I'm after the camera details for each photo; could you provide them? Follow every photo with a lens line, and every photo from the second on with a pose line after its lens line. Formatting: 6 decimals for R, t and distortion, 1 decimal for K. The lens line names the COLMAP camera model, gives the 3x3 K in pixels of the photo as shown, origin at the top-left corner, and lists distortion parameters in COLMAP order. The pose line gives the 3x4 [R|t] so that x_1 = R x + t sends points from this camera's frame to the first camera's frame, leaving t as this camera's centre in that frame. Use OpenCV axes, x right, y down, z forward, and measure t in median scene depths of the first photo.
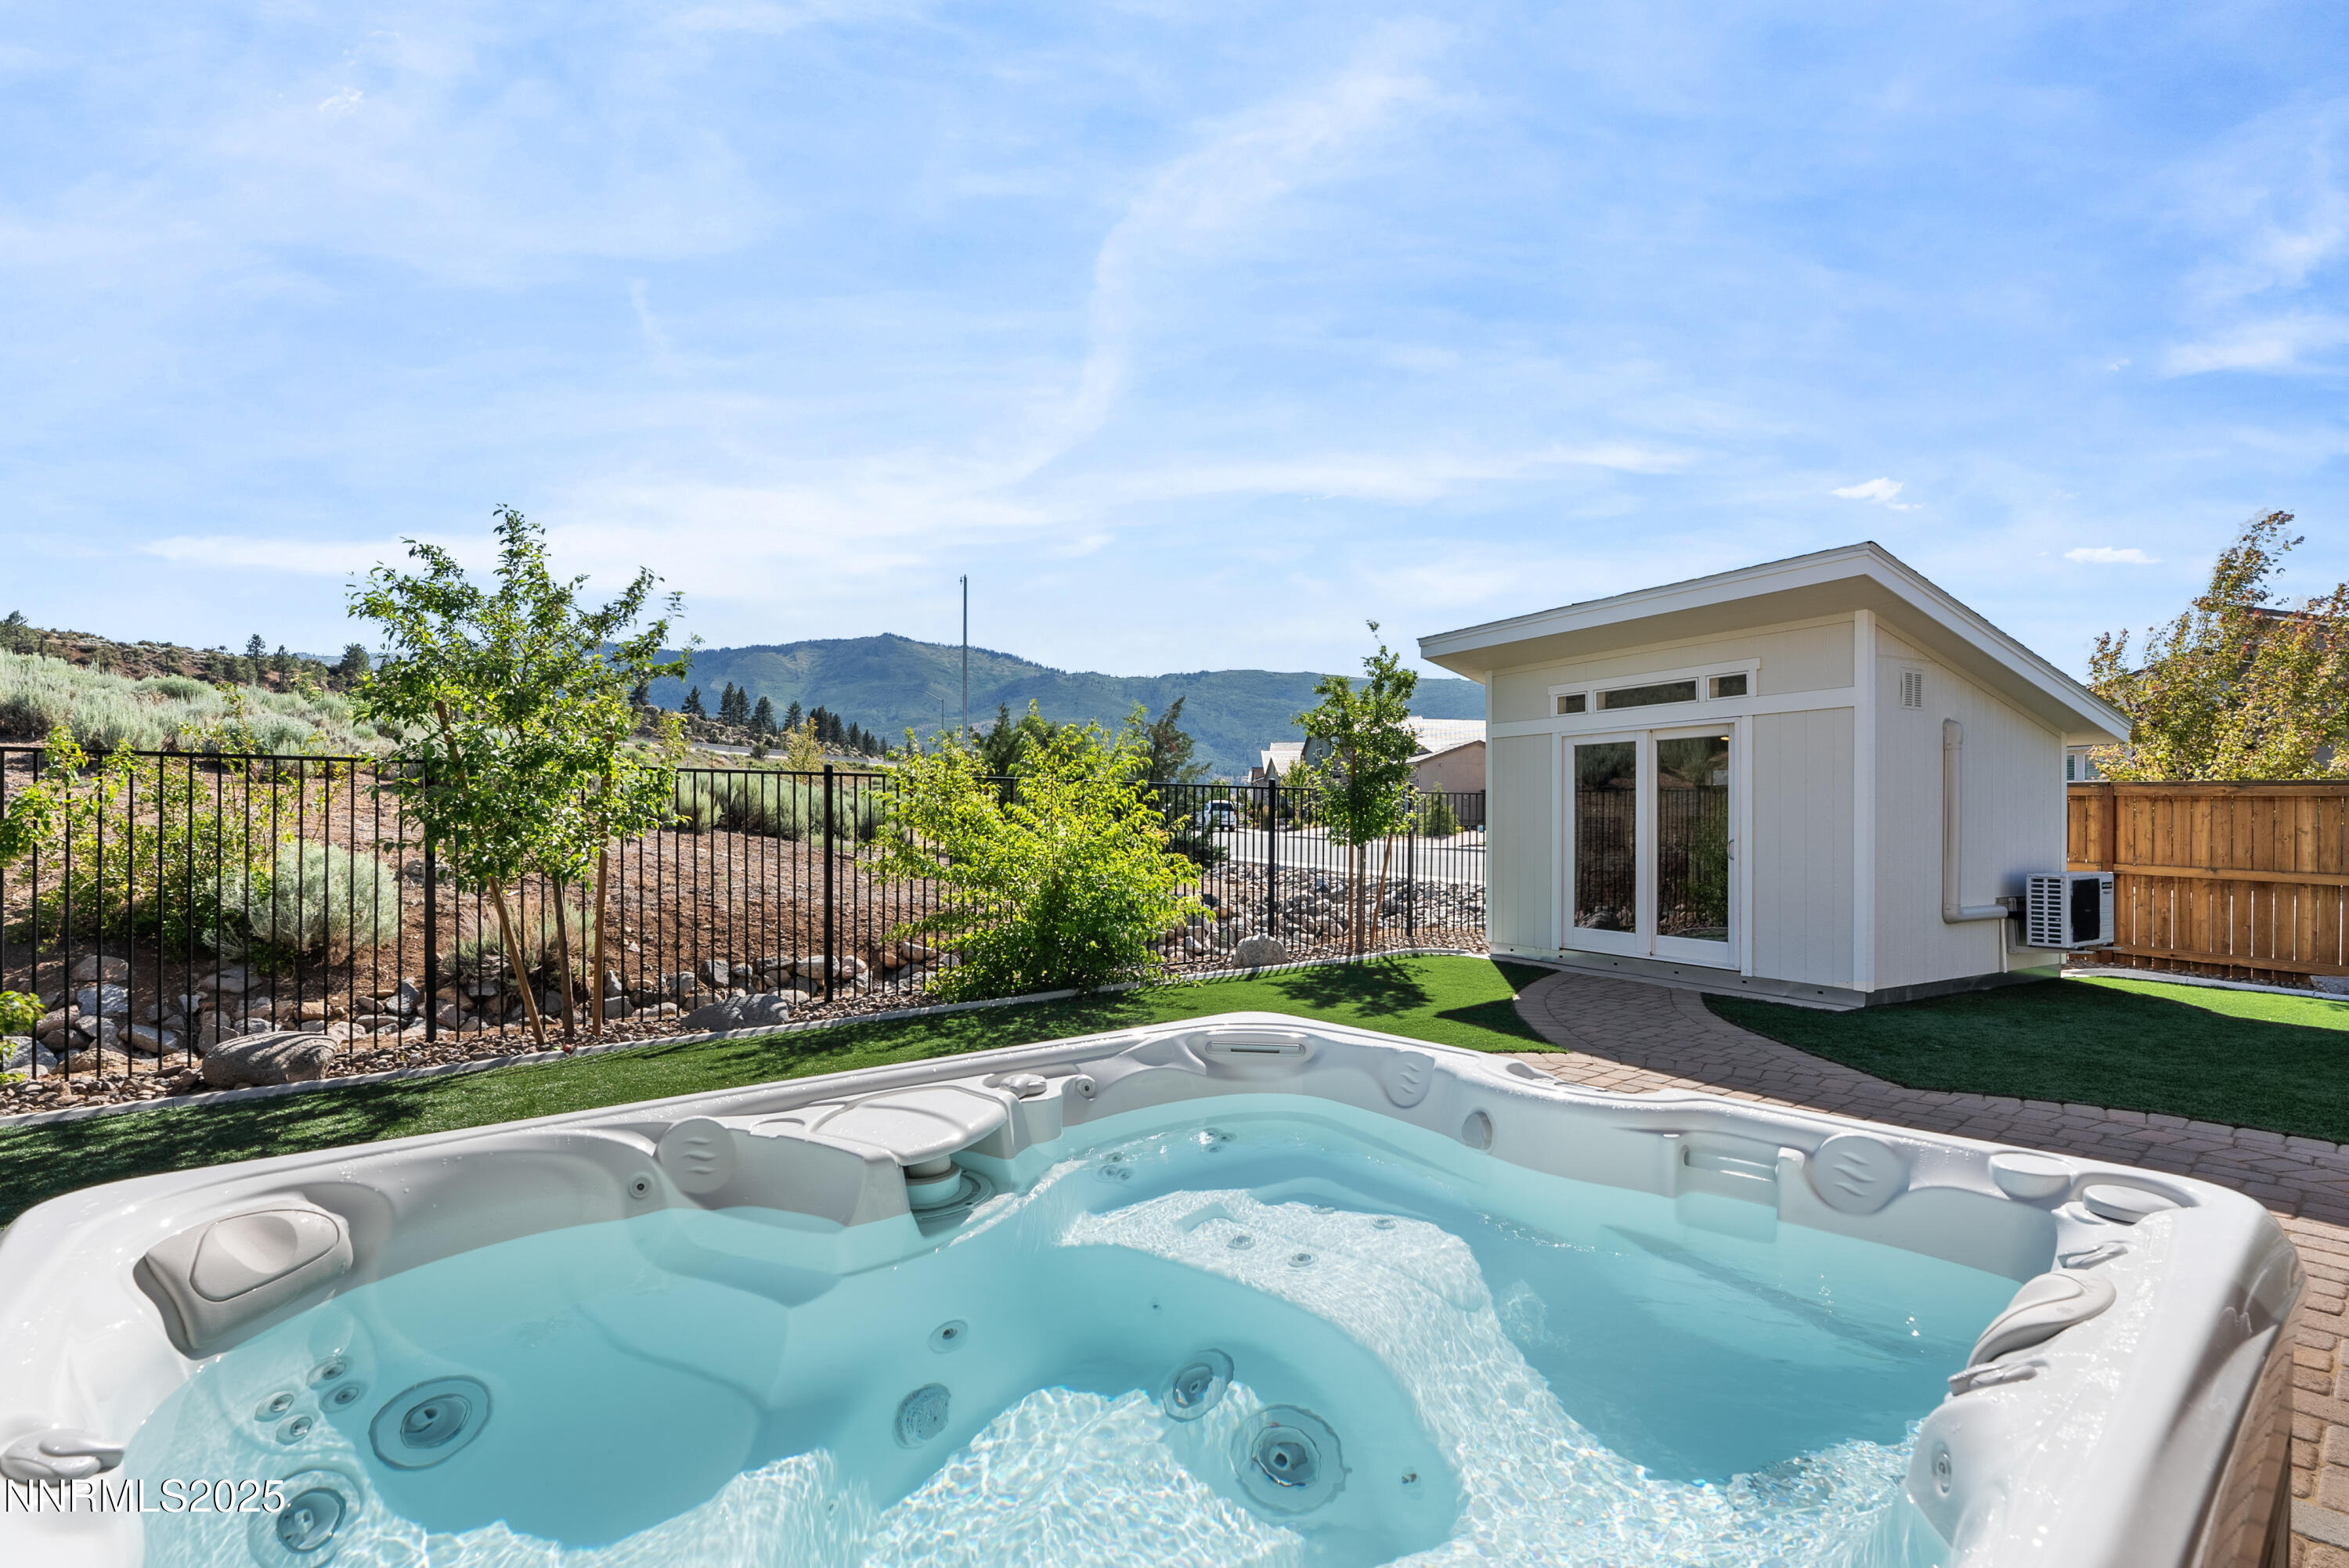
lens RADIAL K [[1085.8, 0, 1169.5], [0, 1085.8, 824.1], [0, 0, 1]] dist [-0.001551, 0.000184]
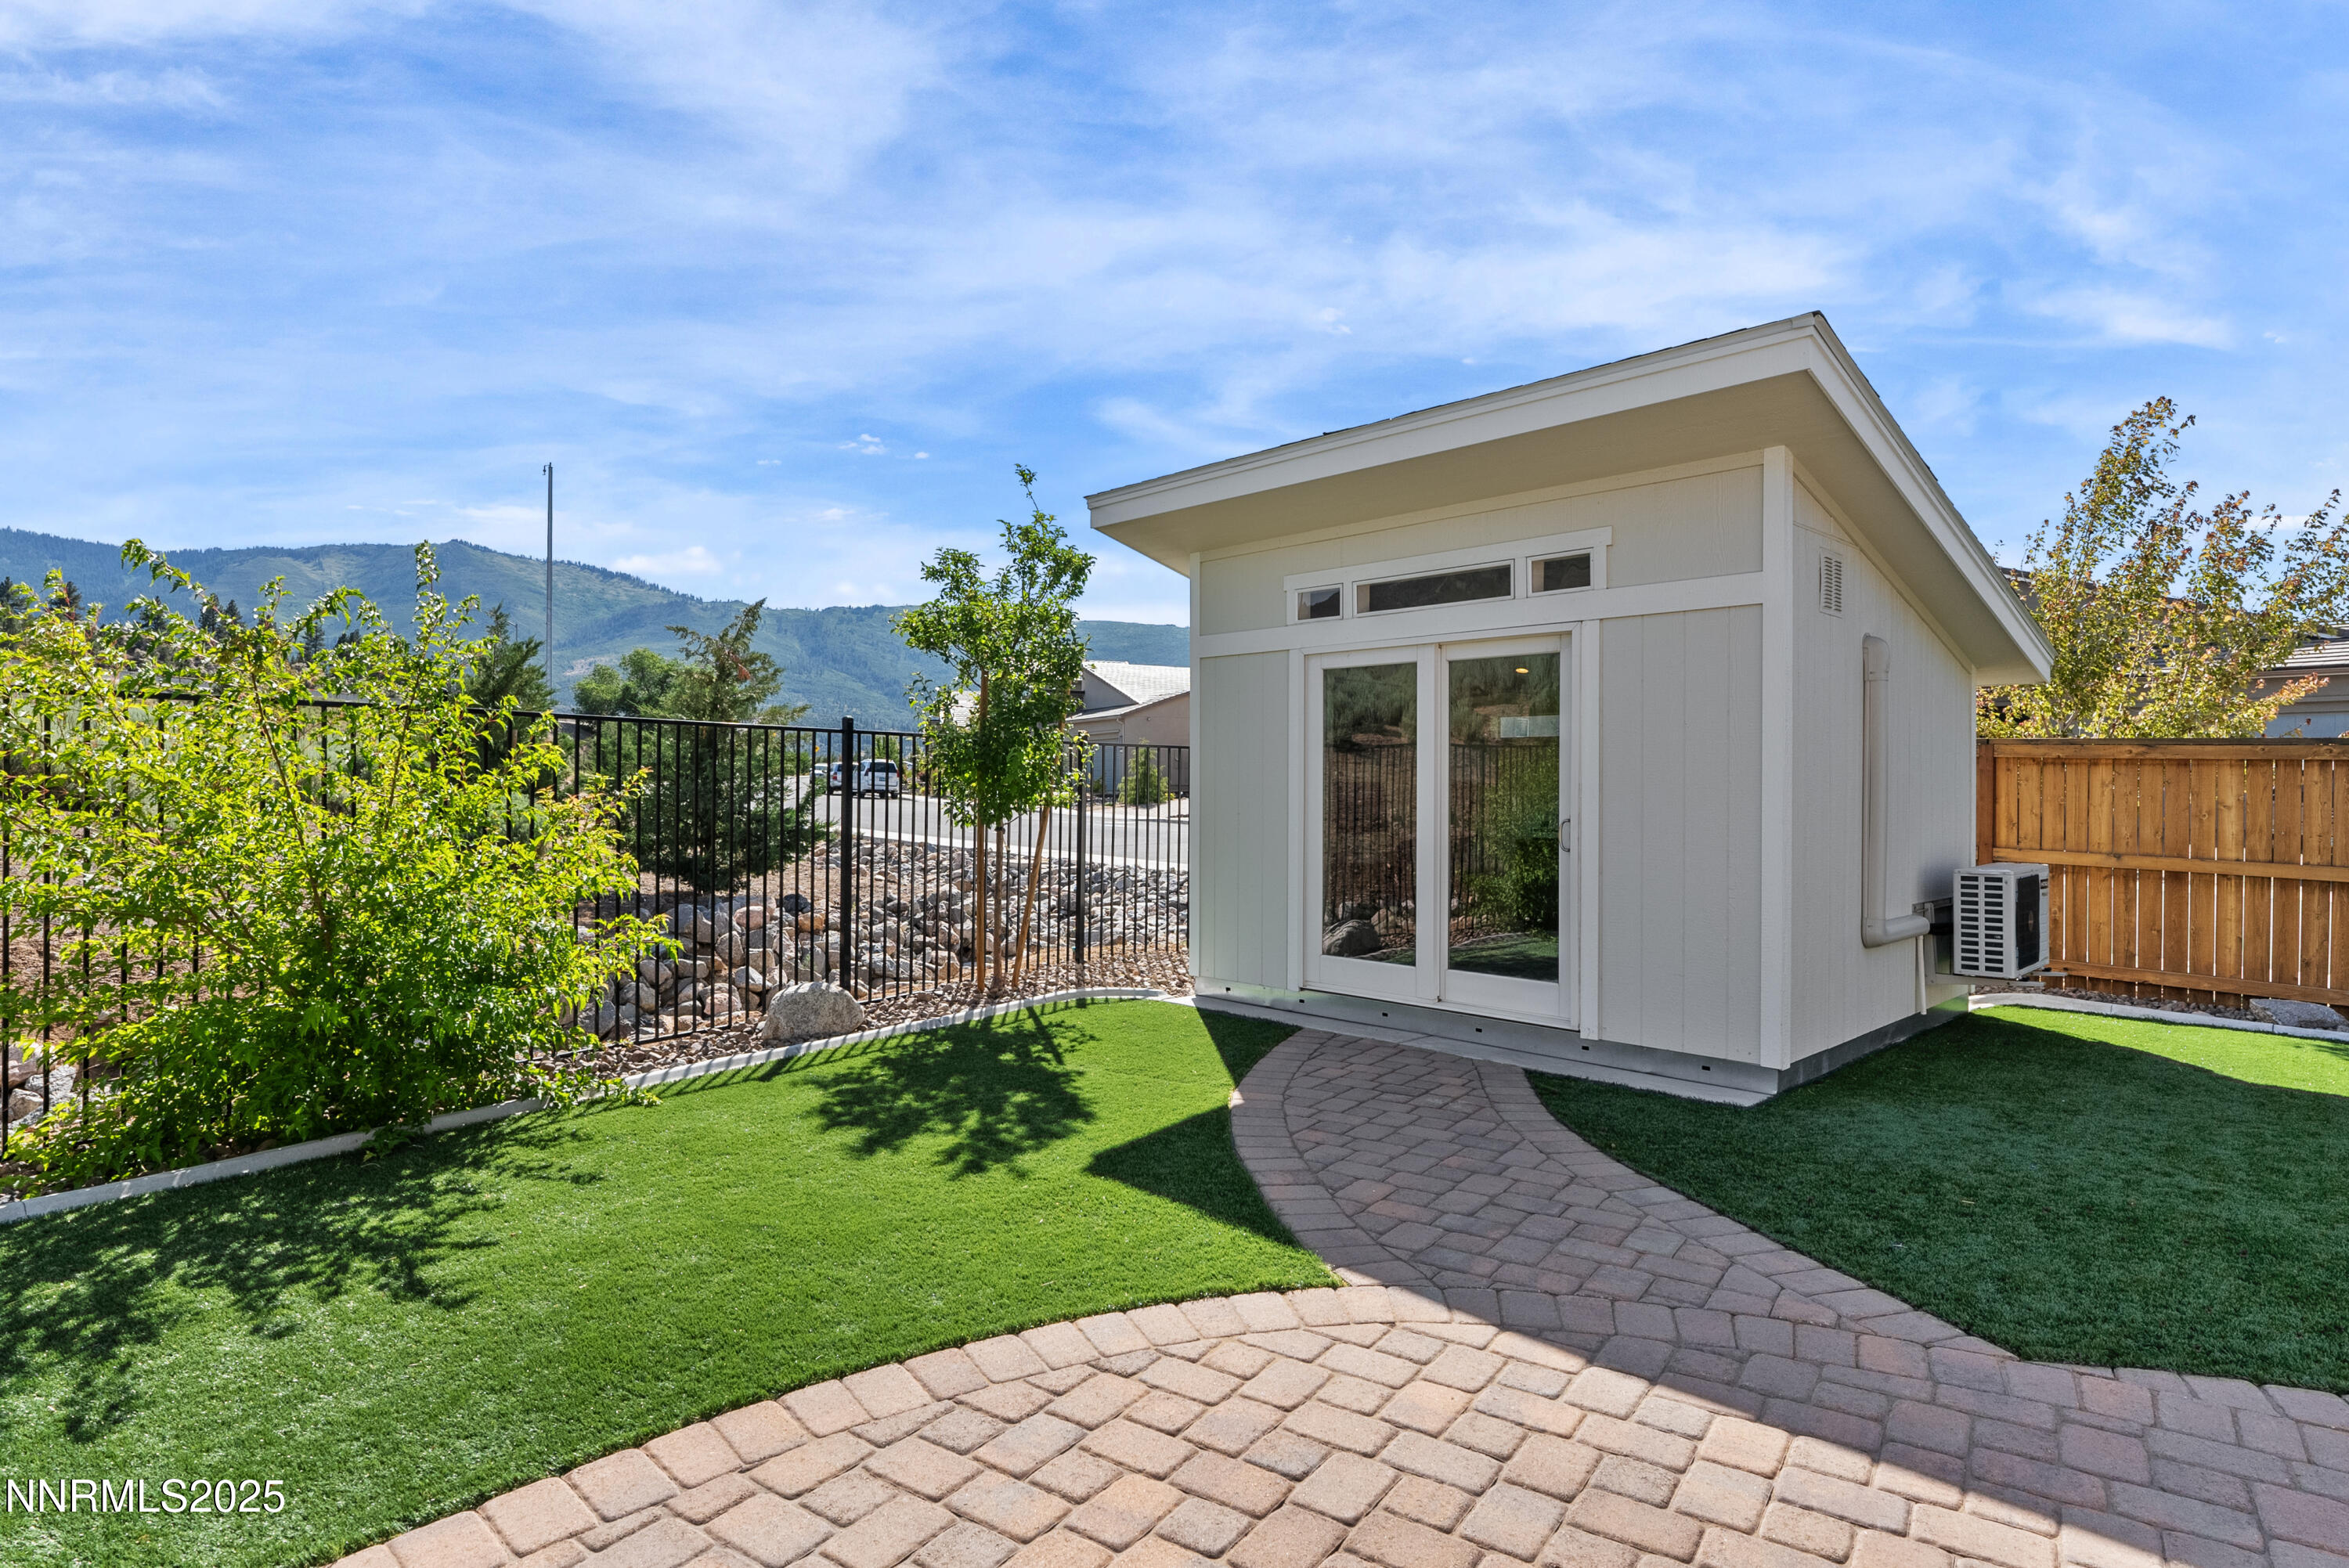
lens RADIAL K [[1287.4, 0, 1174.5], [0, 1287.4, 784.0], [0, 0, 1]] dist [-0.000494, -0.000421]
pose [[0.965586, 0.004484, 0.260045, 0.097512], [-0.003517, 0.999985, -0.004185, -0.001819], [-0.260060, 0.003127, 0.965587, 0.309378]]
